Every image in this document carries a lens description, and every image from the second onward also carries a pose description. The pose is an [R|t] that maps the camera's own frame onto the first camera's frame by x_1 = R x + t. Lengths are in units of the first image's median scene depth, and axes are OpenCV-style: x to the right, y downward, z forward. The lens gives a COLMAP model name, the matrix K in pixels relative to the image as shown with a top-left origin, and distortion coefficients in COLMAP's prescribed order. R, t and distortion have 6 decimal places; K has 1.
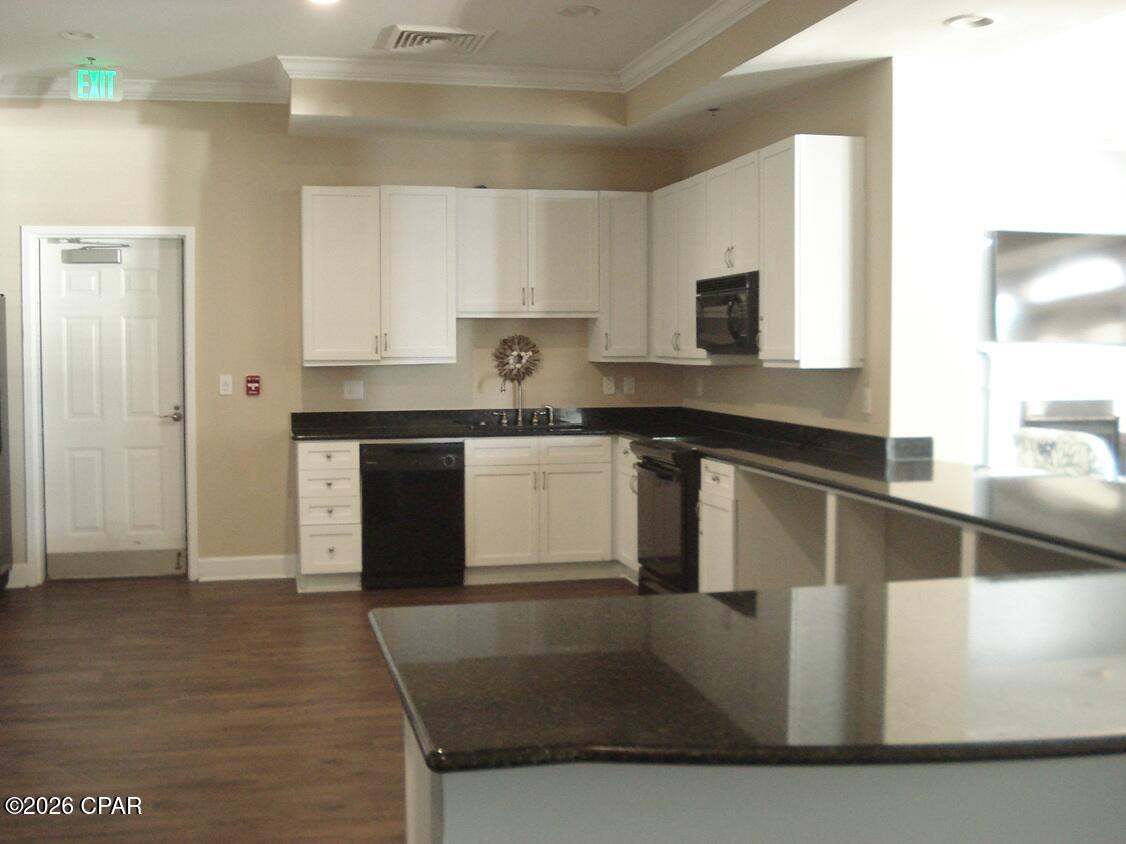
lens RADIAL K [[1346.8, 0, 563.0], [0, 1346.8, 422.0], [0, 0, 1]] dist [-0.011725, -0.019722]
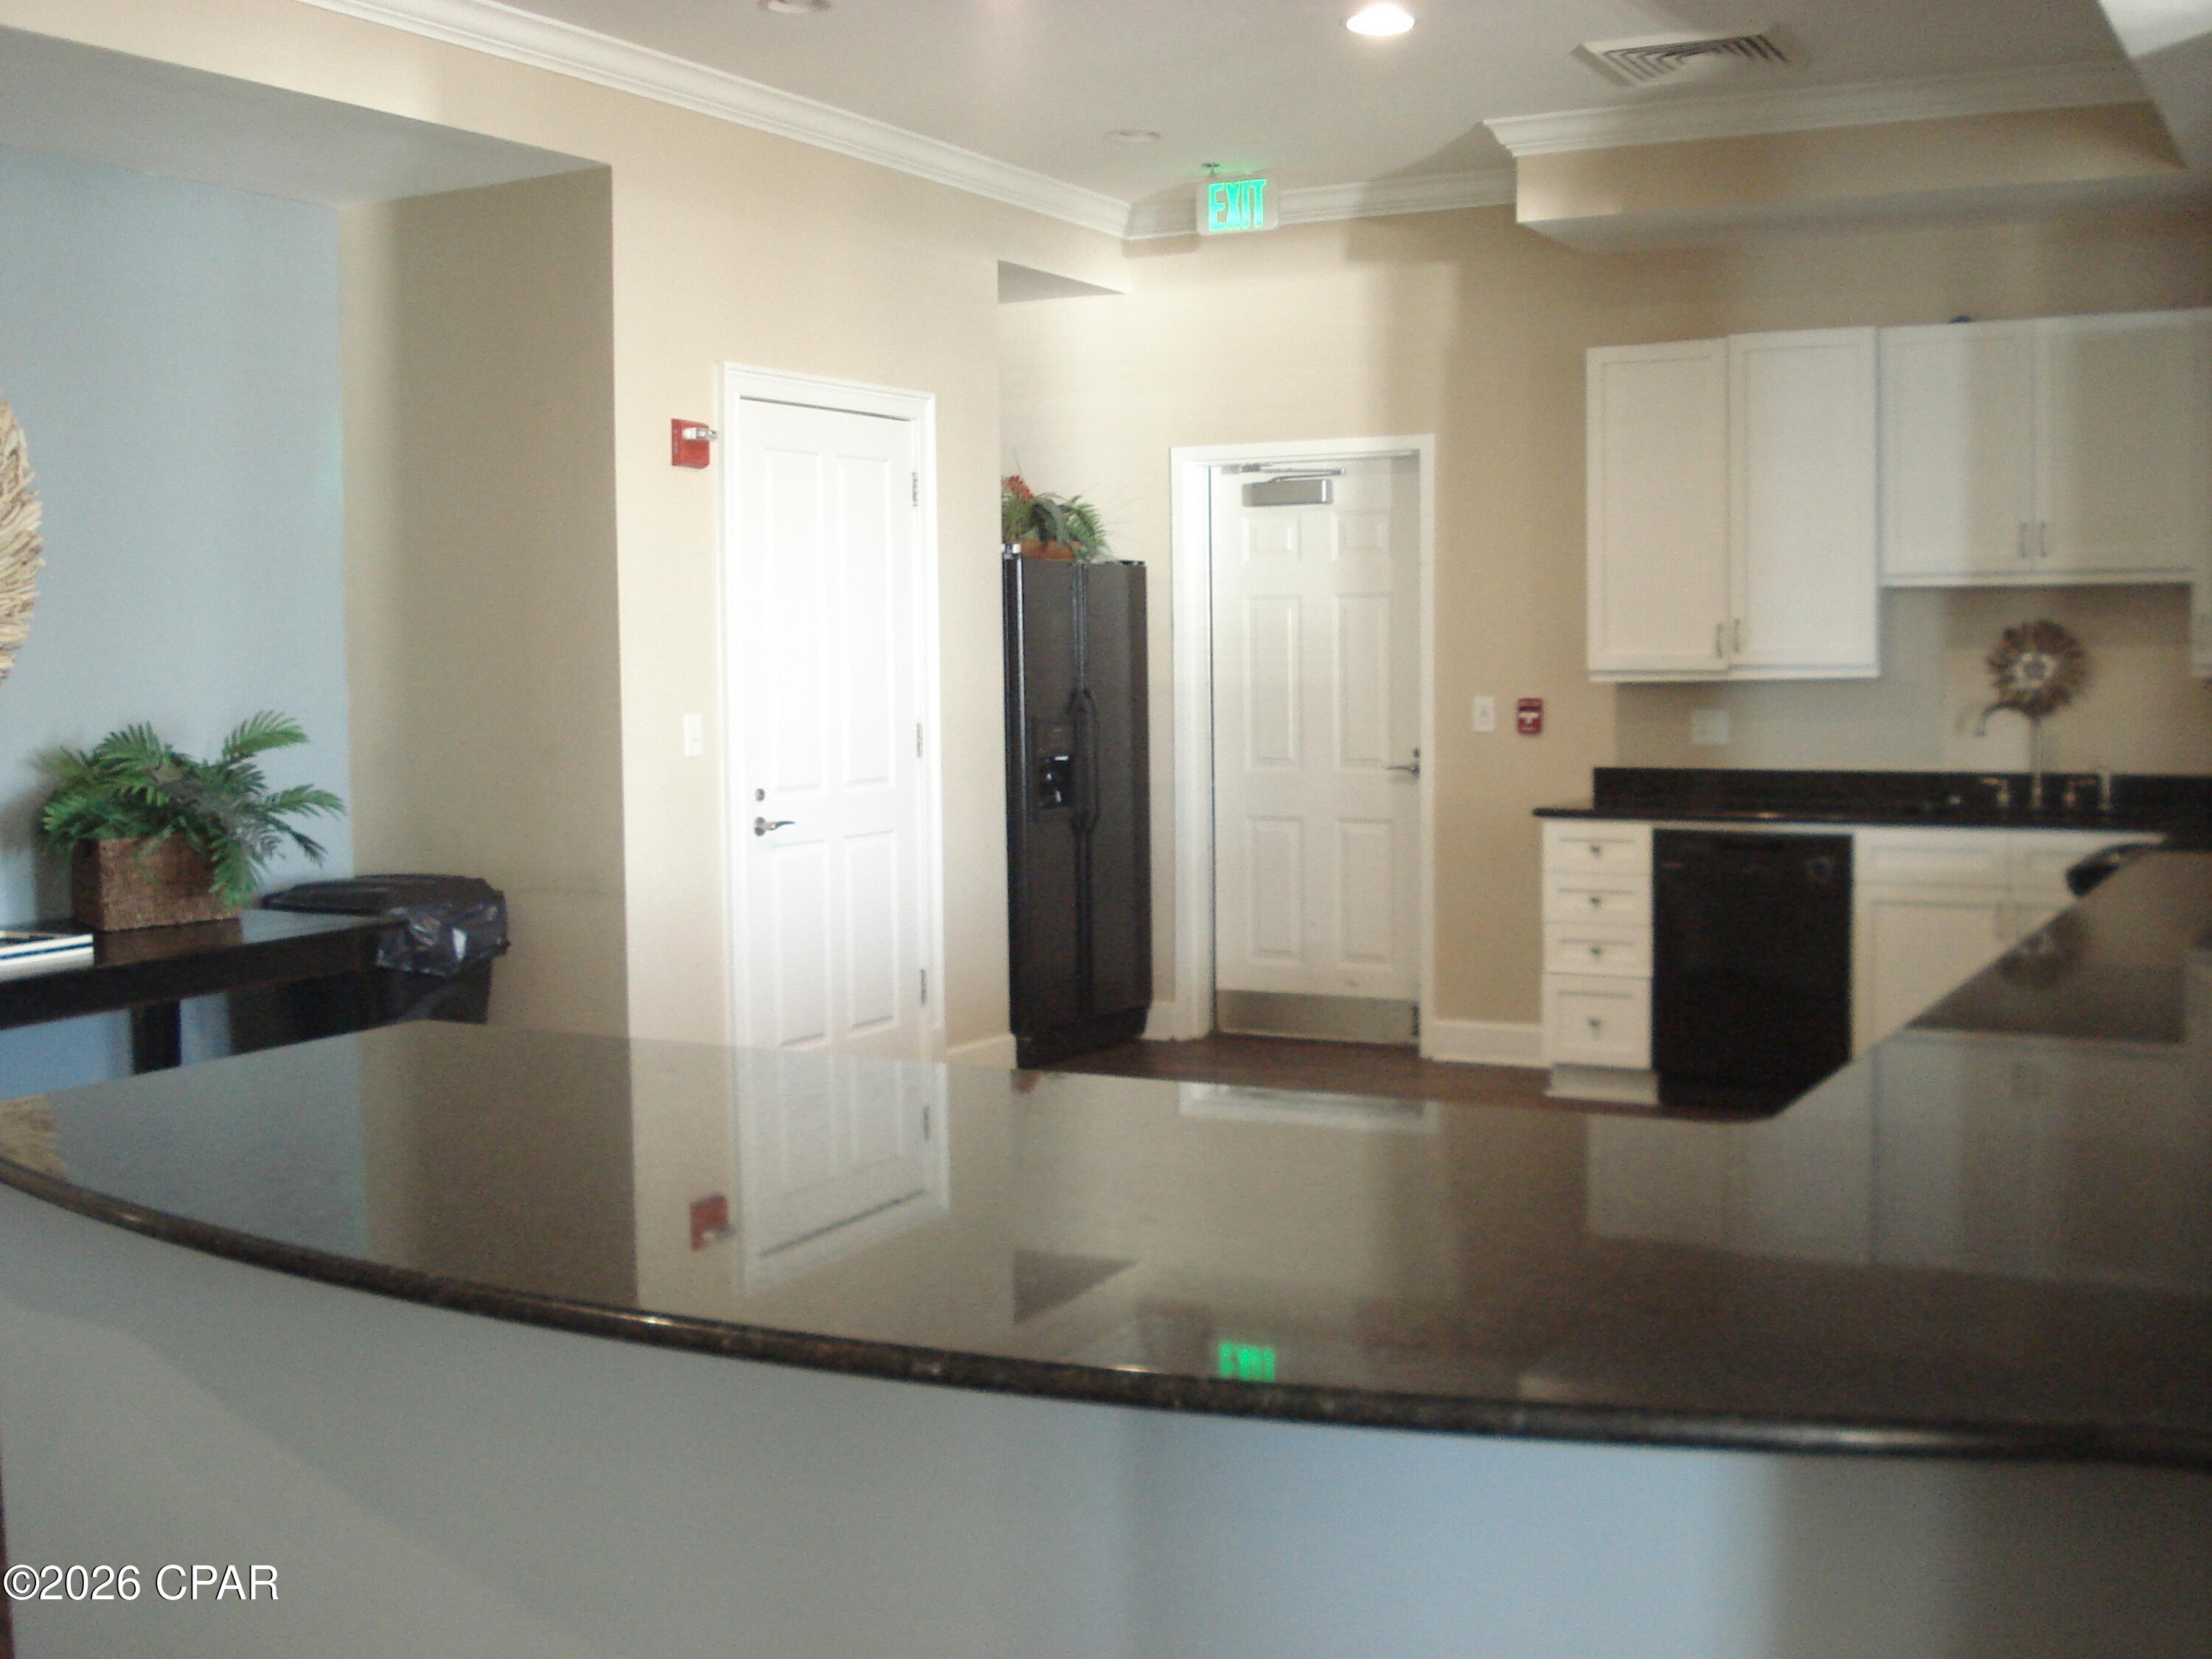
lens RADIAL K [[2623.4, 0, 1106.0], [0, 2623.4, 829.5], [0, 0, 1]] dist [0.010033, -0.003815]
pose [[0.769477, 0.042524, -0.637257, 0.330762], [-0.032157, 0.999095, 0.027840, -0.005107], [0.637864, -0.000930, 0.770148, 0.060982]]
